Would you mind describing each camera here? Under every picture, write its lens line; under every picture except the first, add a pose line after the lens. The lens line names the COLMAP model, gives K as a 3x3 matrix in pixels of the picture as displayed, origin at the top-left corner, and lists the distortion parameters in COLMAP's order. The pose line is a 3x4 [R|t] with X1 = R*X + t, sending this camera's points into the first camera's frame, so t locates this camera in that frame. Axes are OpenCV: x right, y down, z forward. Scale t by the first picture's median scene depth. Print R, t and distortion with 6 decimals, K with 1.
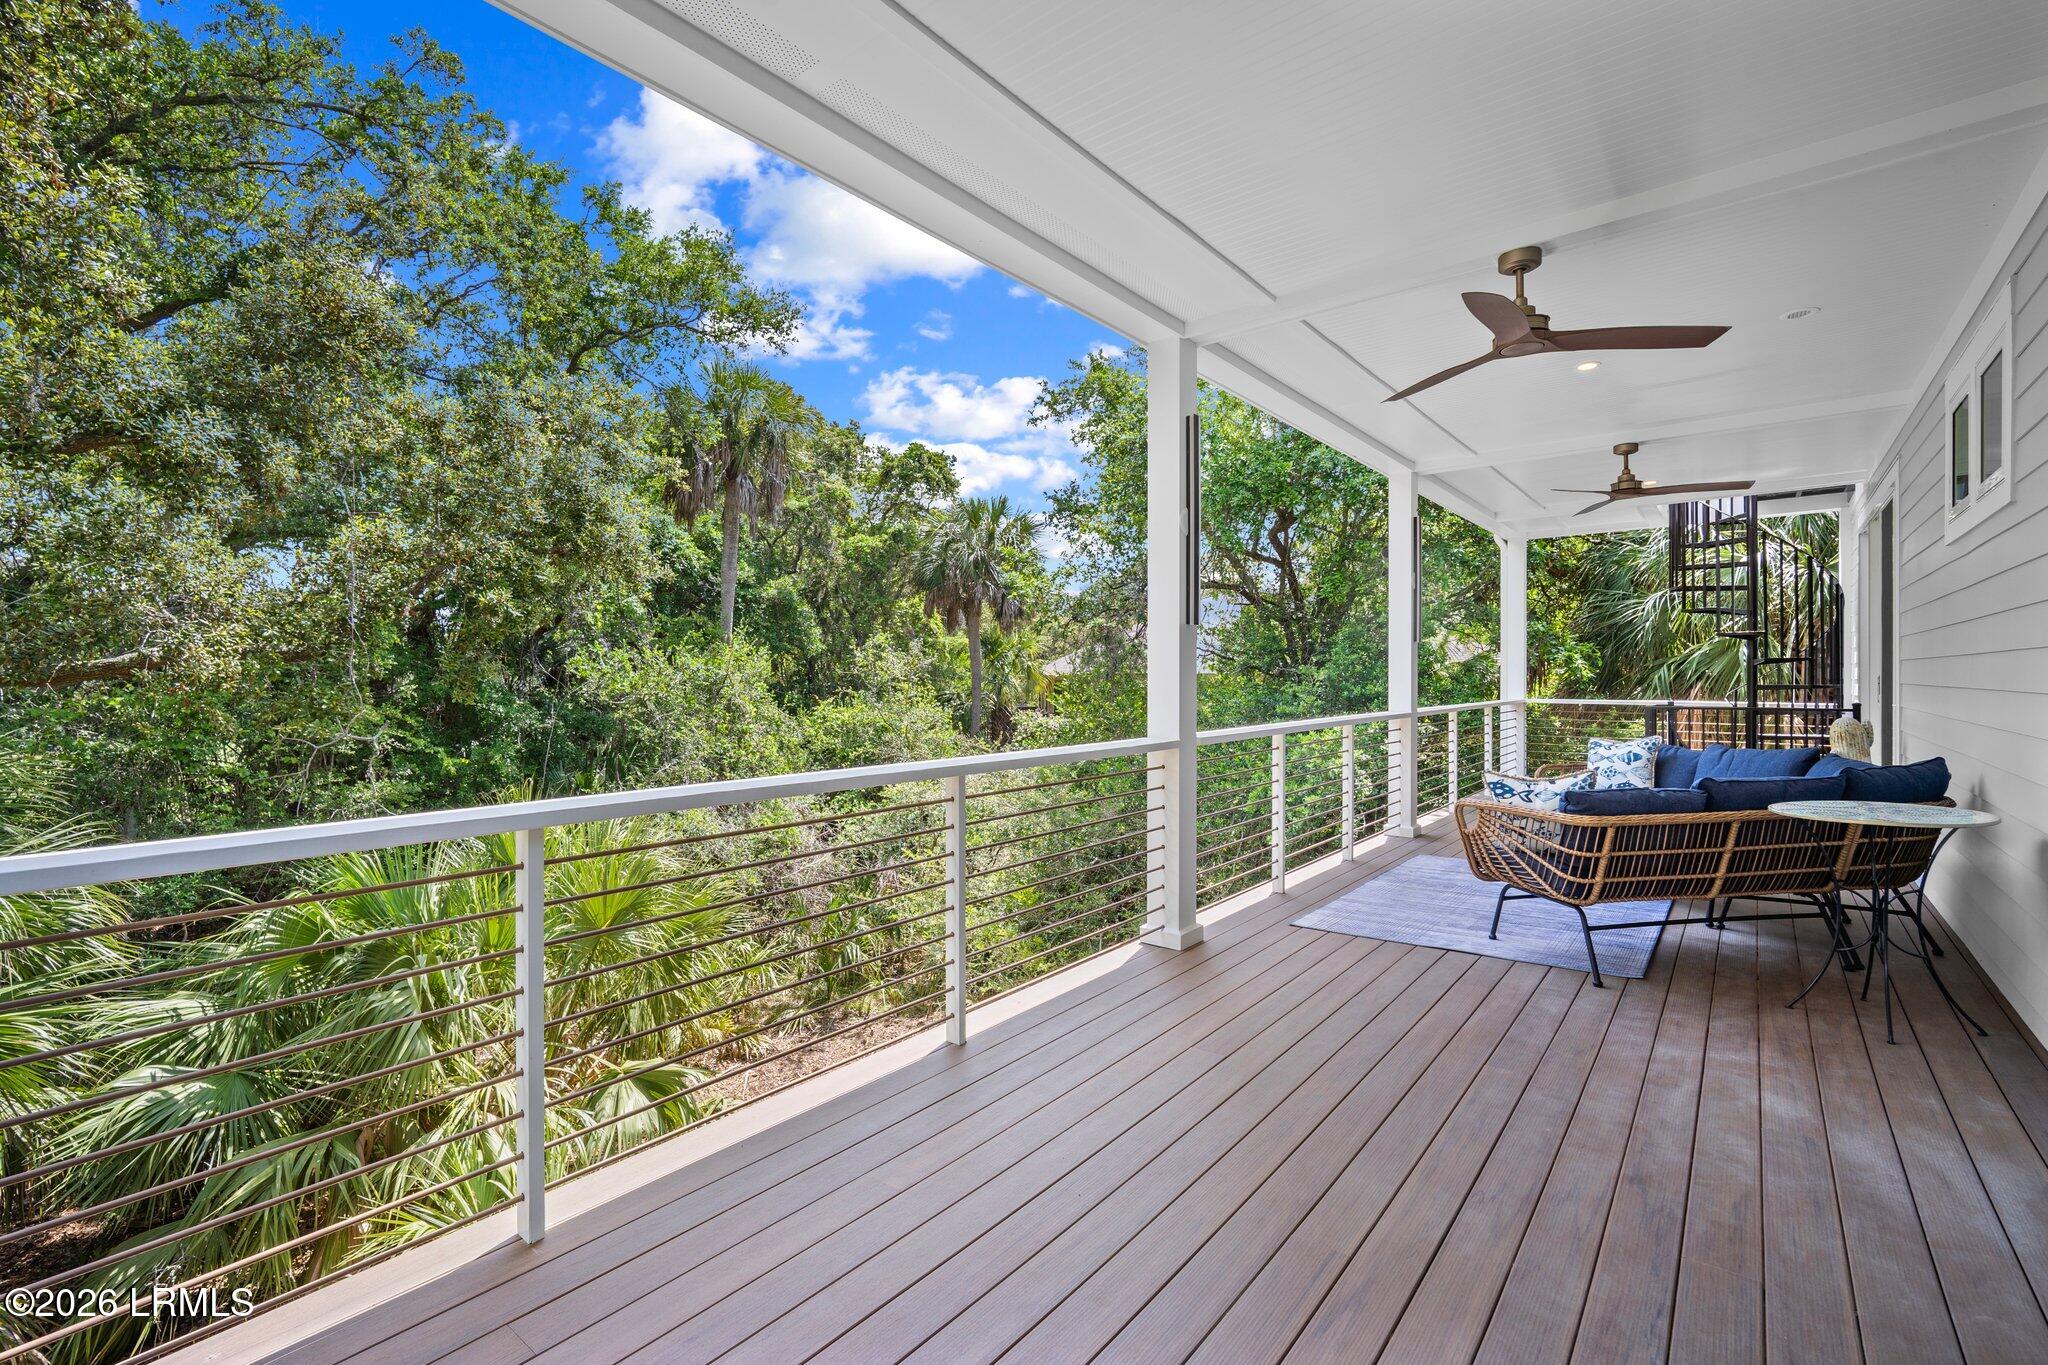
lens RADIAL K [[908.0, 0, 1024.5], [0, 908.0, 669.5], [0, 0, 1]] dist [-0.006476, 0.000212]
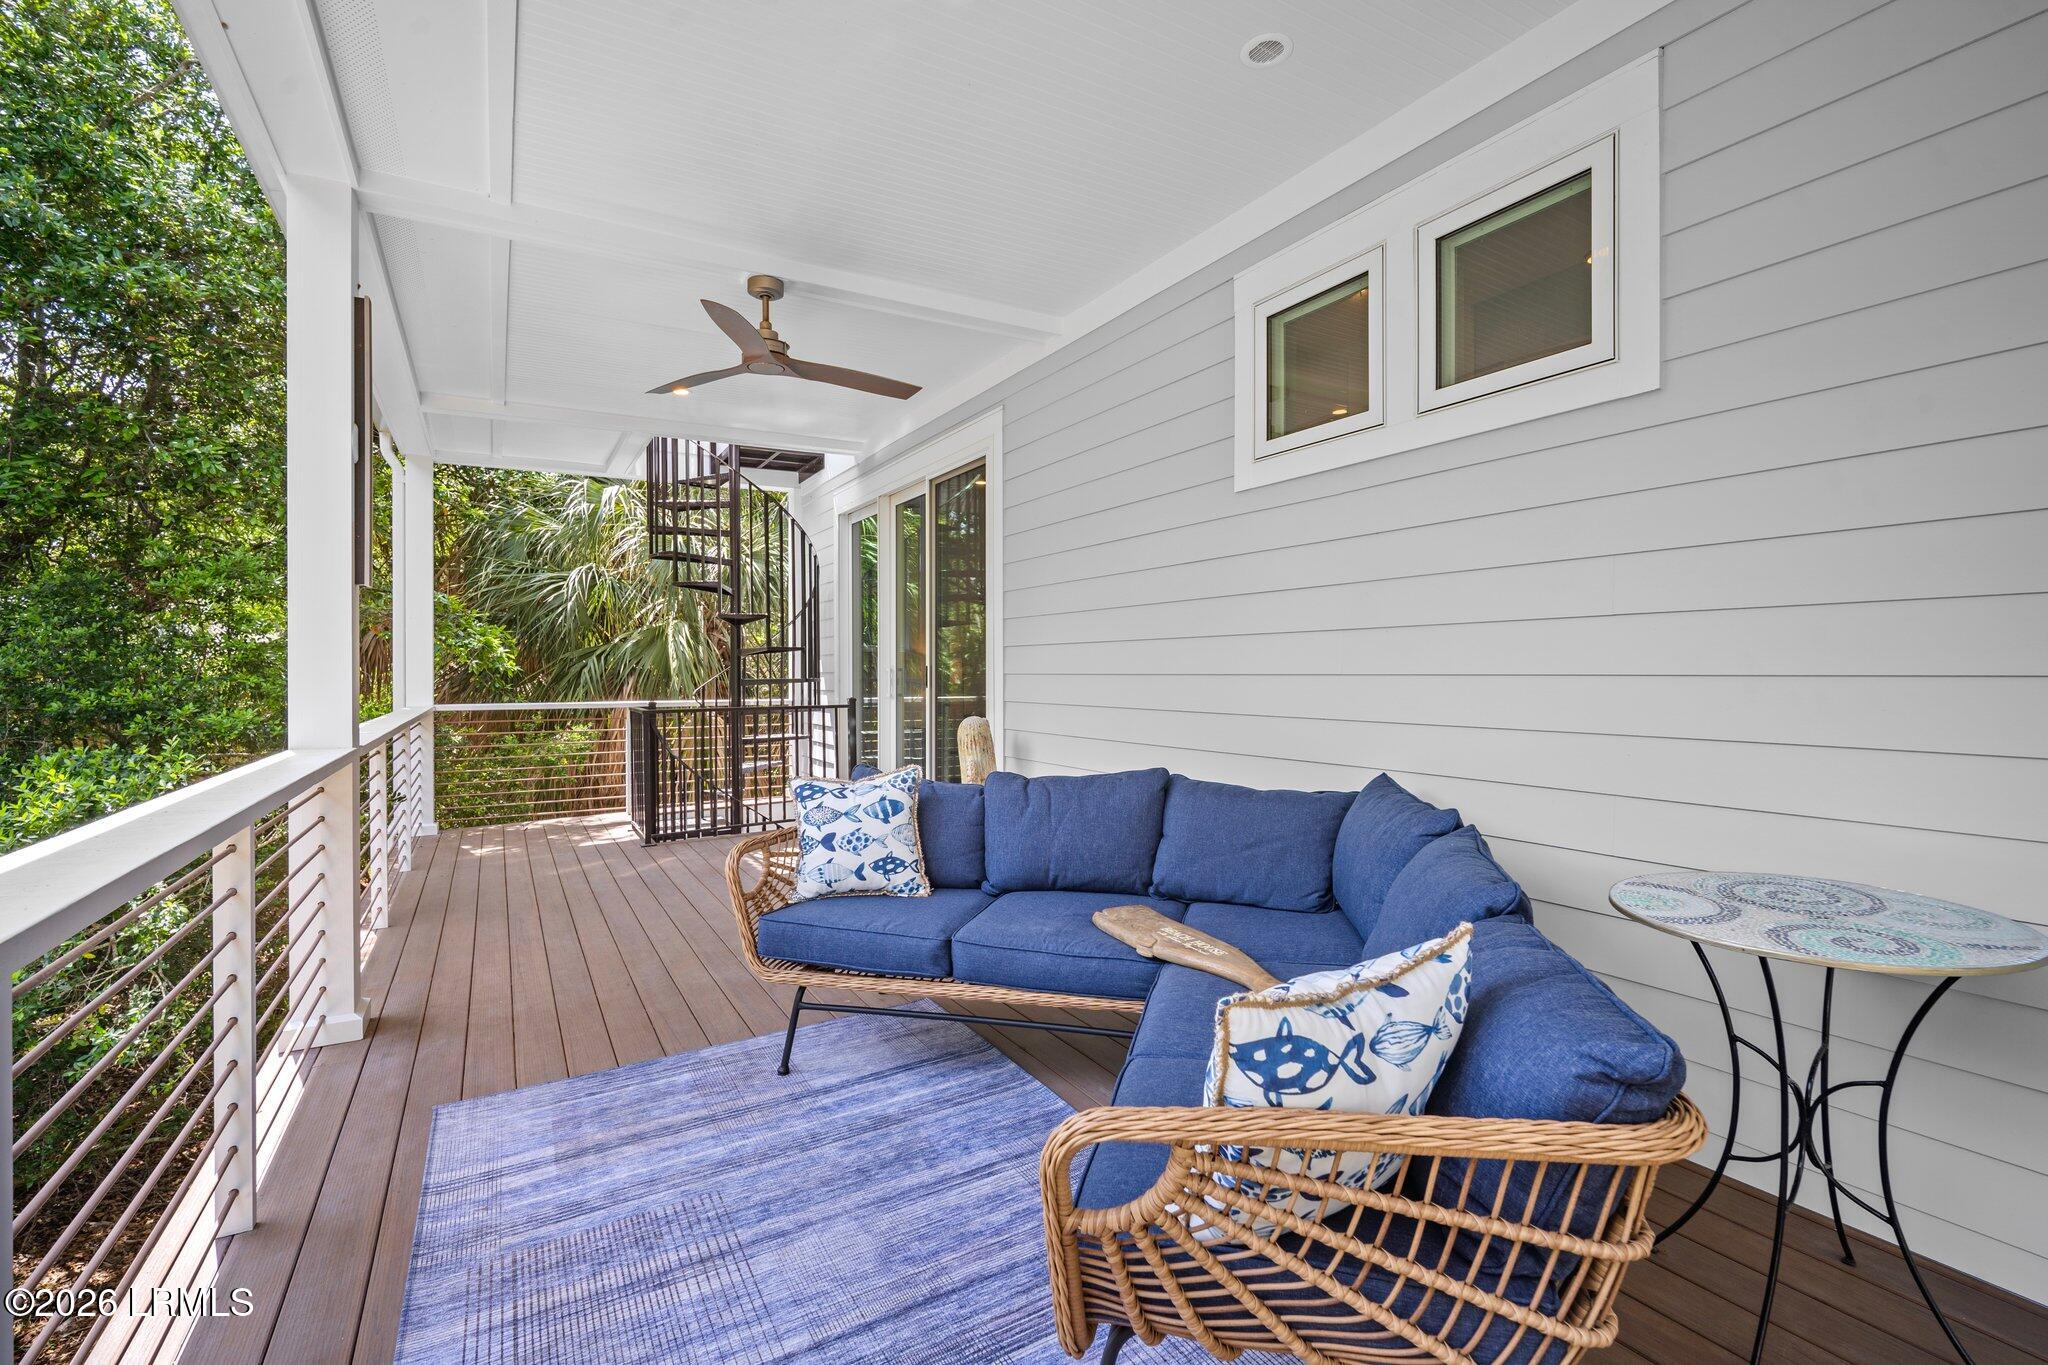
lens RADIAL K [[910.5, 0, 1025.0], [0, 910.5, 677.4], [0, 0, 1]] dist [-0.011594, 0.003323]
pose [[0.356546, -0.005831, 0.934260, 0.117676], [-0.002379, 0.999972, 0.007149, 0.008597], [-0.934275, -0.004771, 0.356522, 0.460168]]
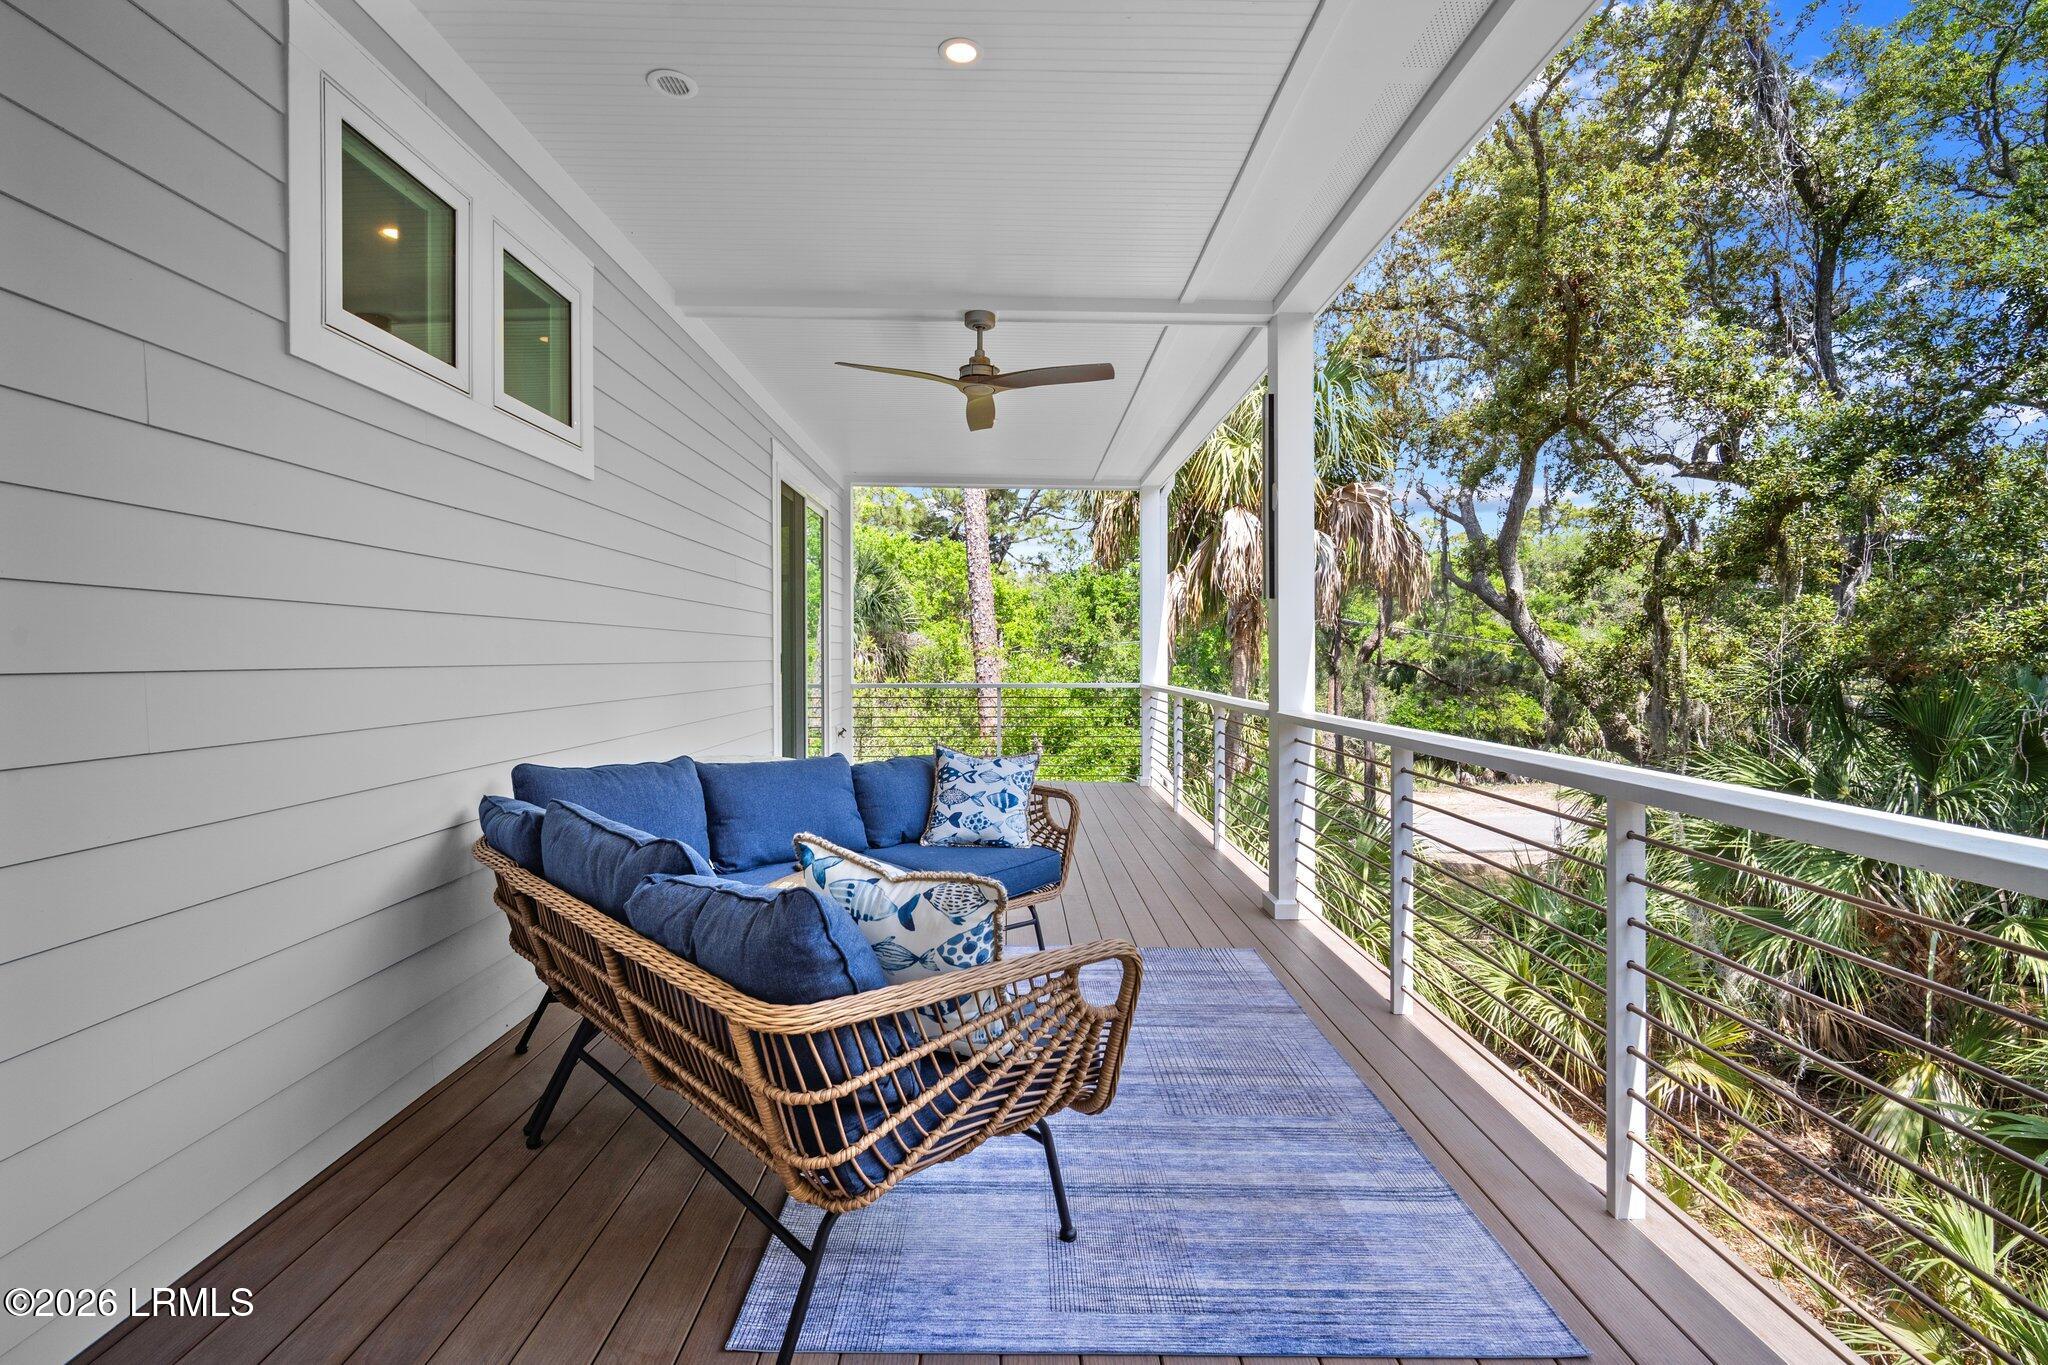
lens RADIAL K [[908.0, 0, 1024.5], [0, 908.0, 669.5], [0, 0, 1]] dist [-0.006476, 0.000212]
pose [[-0.772739, 0.012179, -0.634606, 0.537022], [0.006492, 0.999915, 0.011285, 0.008448], [0.634690, 0.004601, -0.772753, 0.821229]]
